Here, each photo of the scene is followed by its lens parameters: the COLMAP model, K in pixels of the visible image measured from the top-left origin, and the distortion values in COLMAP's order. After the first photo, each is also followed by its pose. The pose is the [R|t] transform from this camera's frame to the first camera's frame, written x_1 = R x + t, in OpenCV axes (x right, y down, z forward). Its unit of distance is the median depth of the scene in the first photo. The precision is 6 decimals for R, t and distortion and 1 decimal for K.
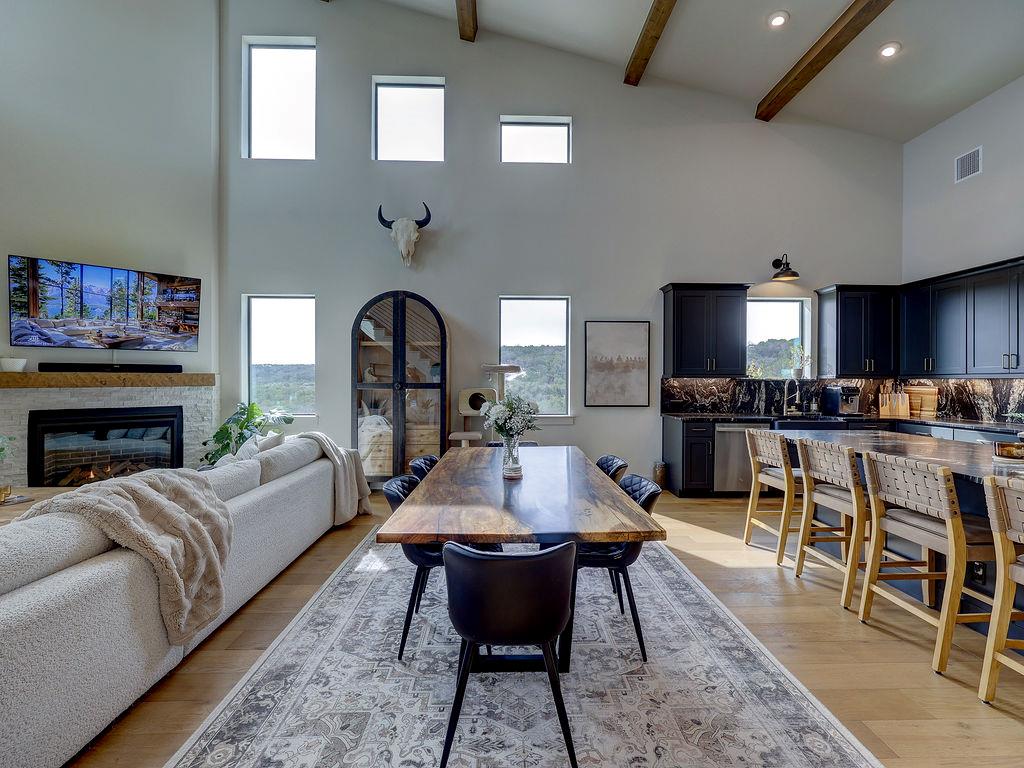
lens RADIAL K [[462.1, 0, 513.1], [0, 462.1, 380.4], [0, 0, 1]] dist [0.002407, -0.000444]
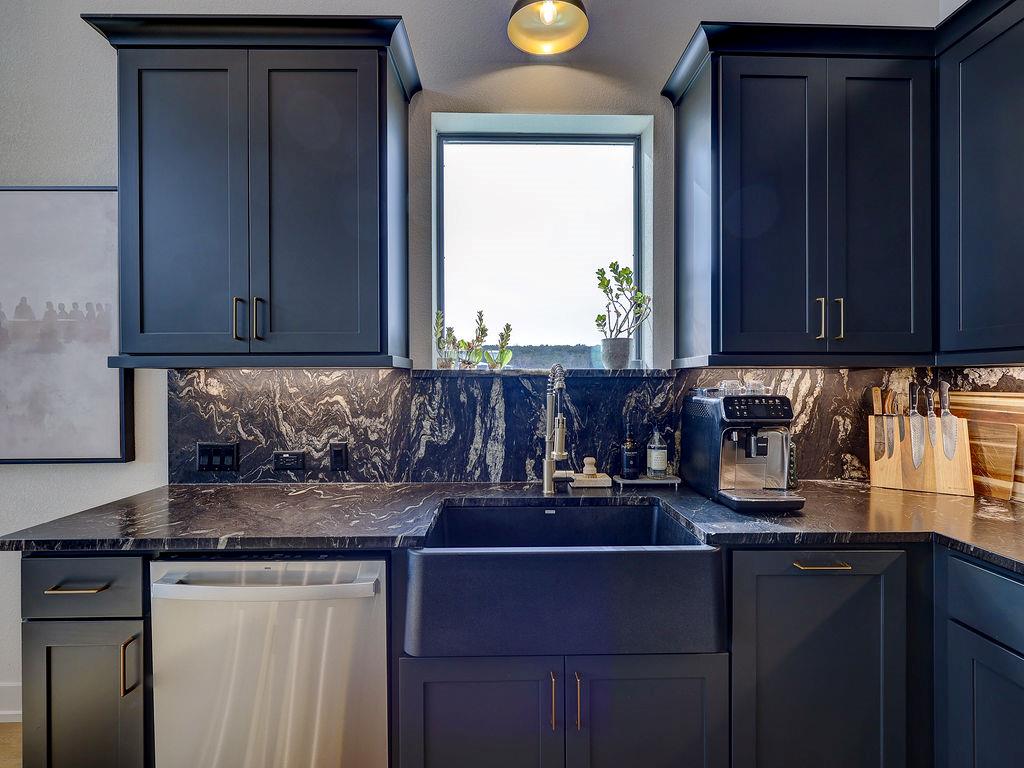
lens RADIAL K [[462.1, 0, 514.3], [0, 462.1, 381.4], [0, 0, 1]] dist [0.002407, -0.000444]
pose [[0.999963, -0.005968, -0.006167, 0.555401], [0.005978, 0.999981, 0.001492, 0.003658], [0.006158, -0.001529, 0.999980, 0.688095]]
